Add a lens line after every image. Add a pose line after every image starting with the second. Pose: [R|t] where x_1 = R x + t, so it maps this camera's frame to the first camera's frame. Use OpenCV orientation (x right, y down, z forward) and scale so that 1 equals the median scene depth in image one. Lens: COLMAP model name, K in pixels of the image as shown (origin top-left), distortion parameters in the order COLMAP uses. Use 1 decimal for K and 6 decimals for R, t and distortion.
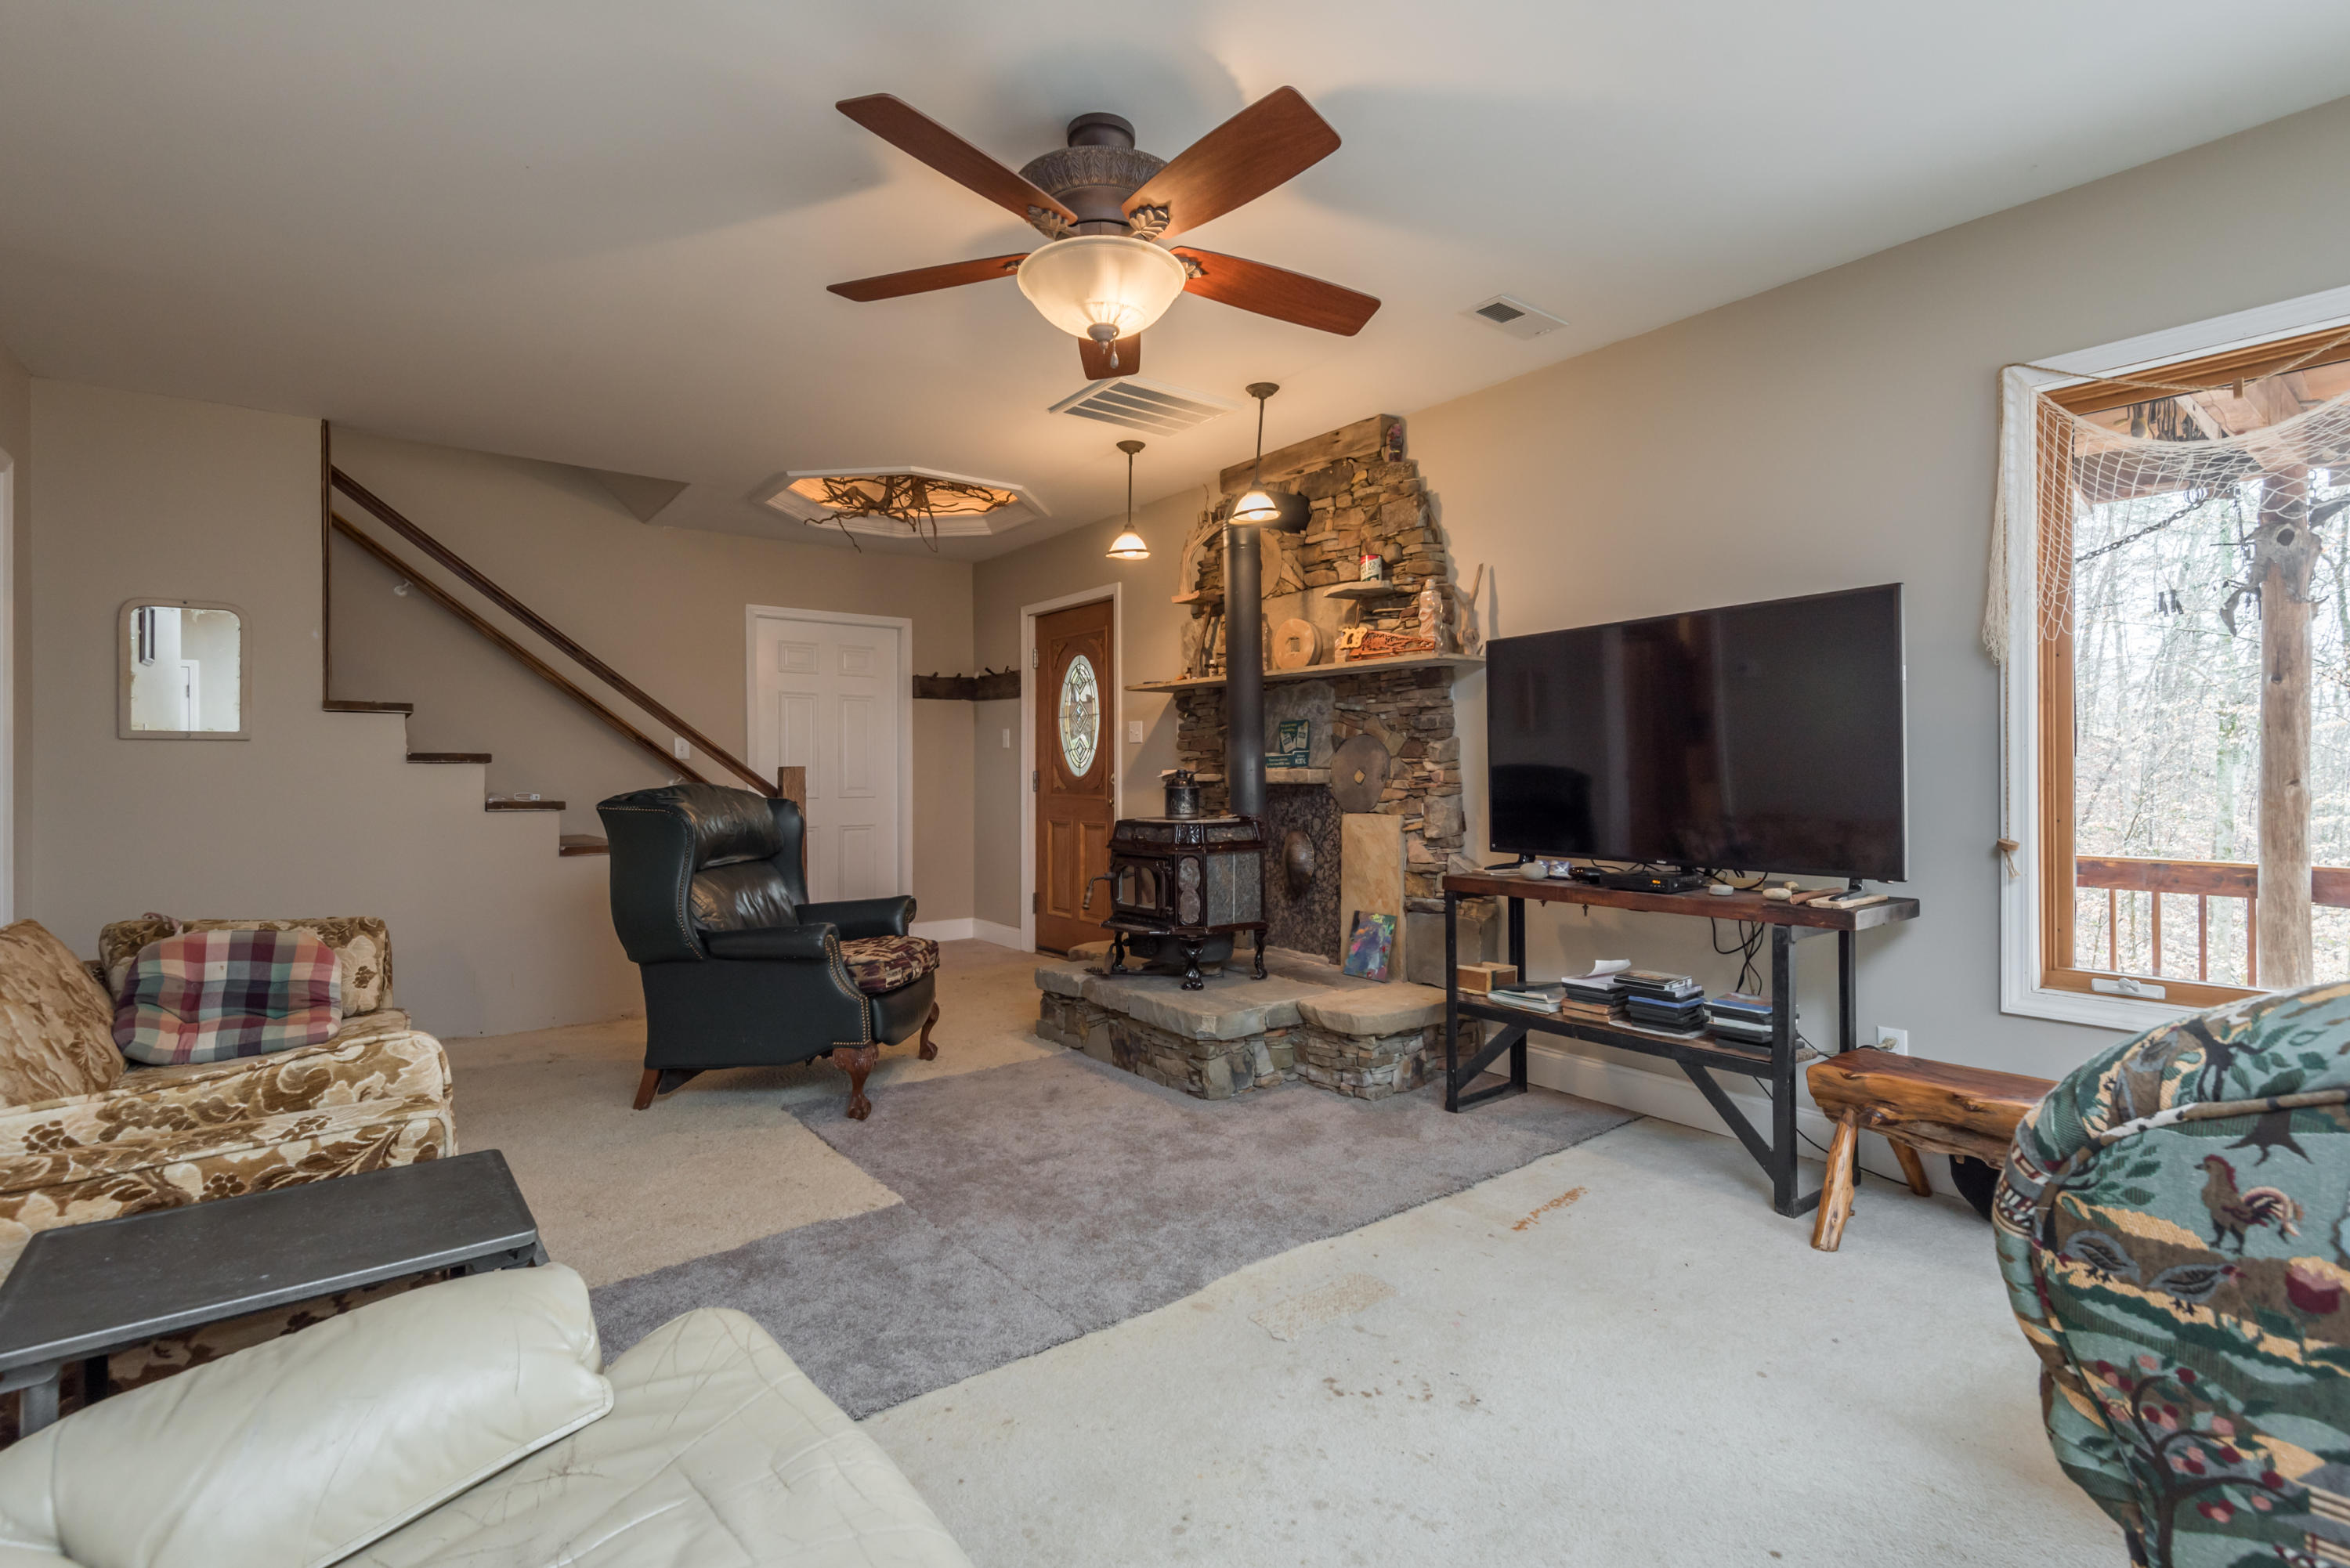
lens RADIAL K [[1062.9, 0, 1172.9], [0, 1062.9, 776.2], [0, 0, 1]] dist [0.036002, -0.030138]
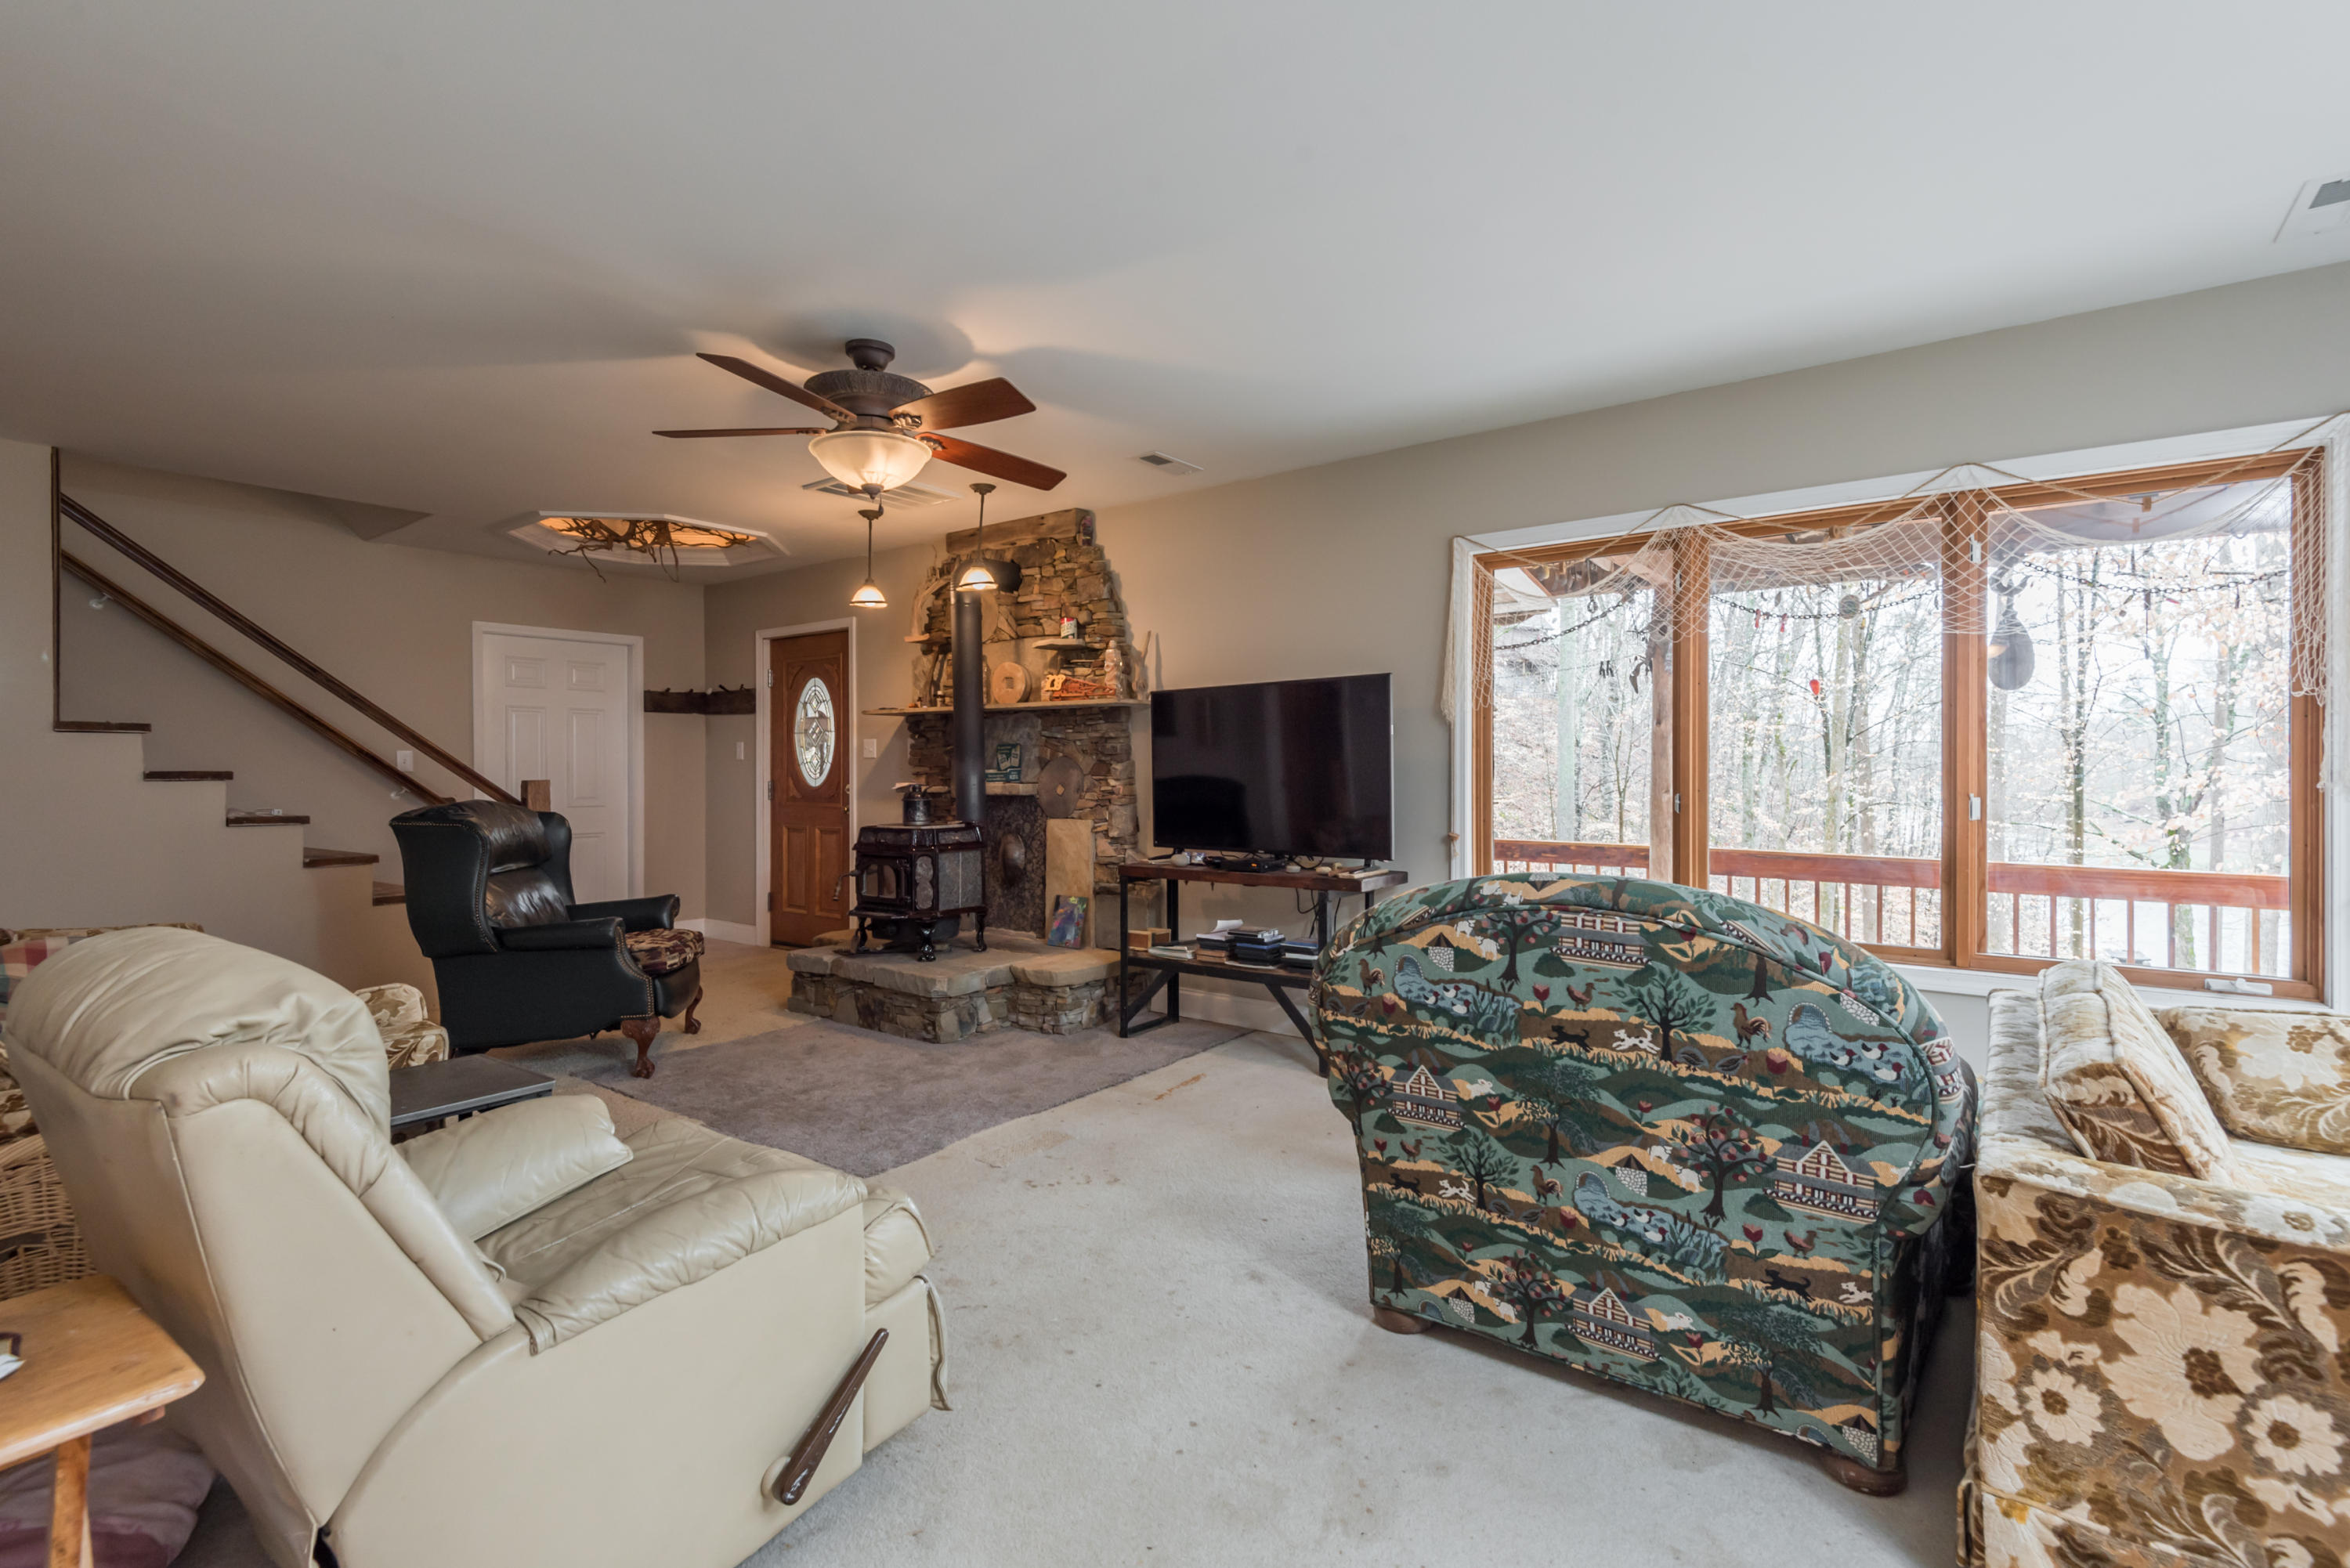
lens RADIAL K [[1075.3, 0, 1180.4], [0, 1075.3, 769.0], [0, 0, 1]] dist [0.035300, -0.017386]
pose [[0.963615, 0.001057, 0.267291, -0.032935], [0.000144, 0.999990, -0.004475, -0.020396], [-0.267294, 0.004350, 0.963605, -0.303419]]
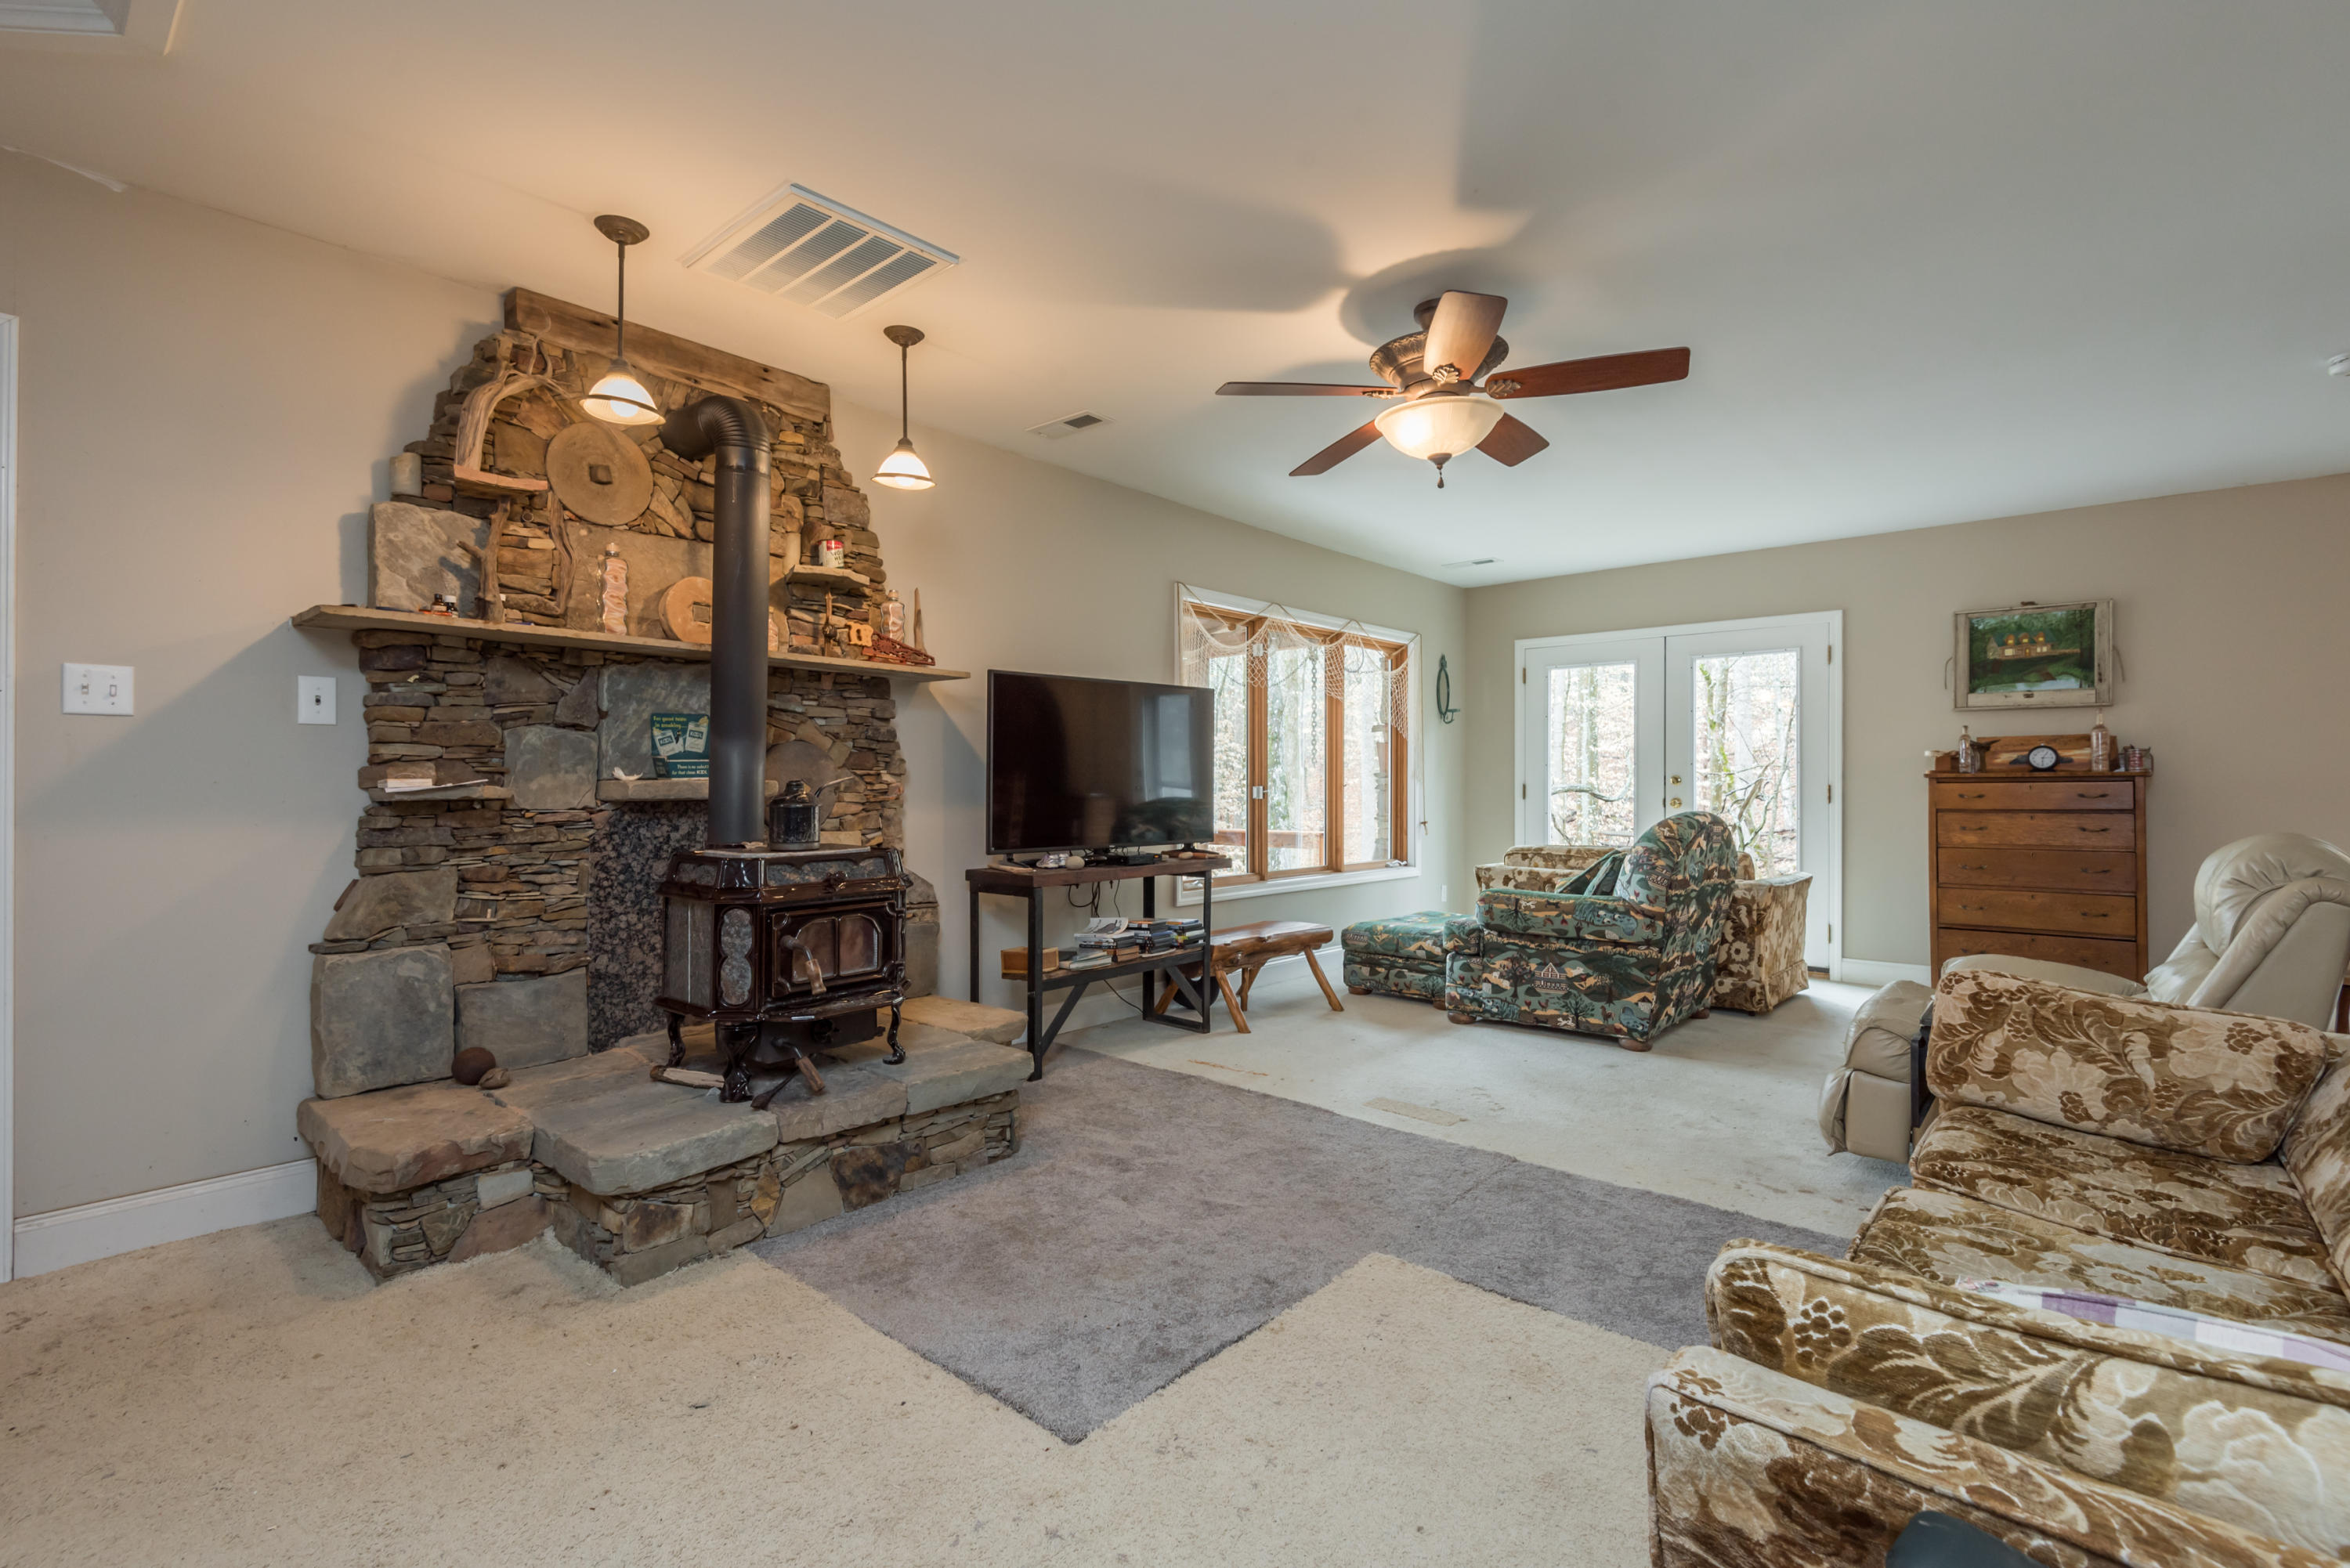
lens RADIAL K [[1062.9, 0, 1172.9], [0, 1062.9, 776.2], [0, 0, 1]] dist [0.036002, -0.030138]
pose [[-0.193958, 0.008354, 0.980974, -0.790606], [-0.001307, 0.999961, -0.008774, -0.003280], [-0.981009, -0.002984, -0.193940, 0.948102]]
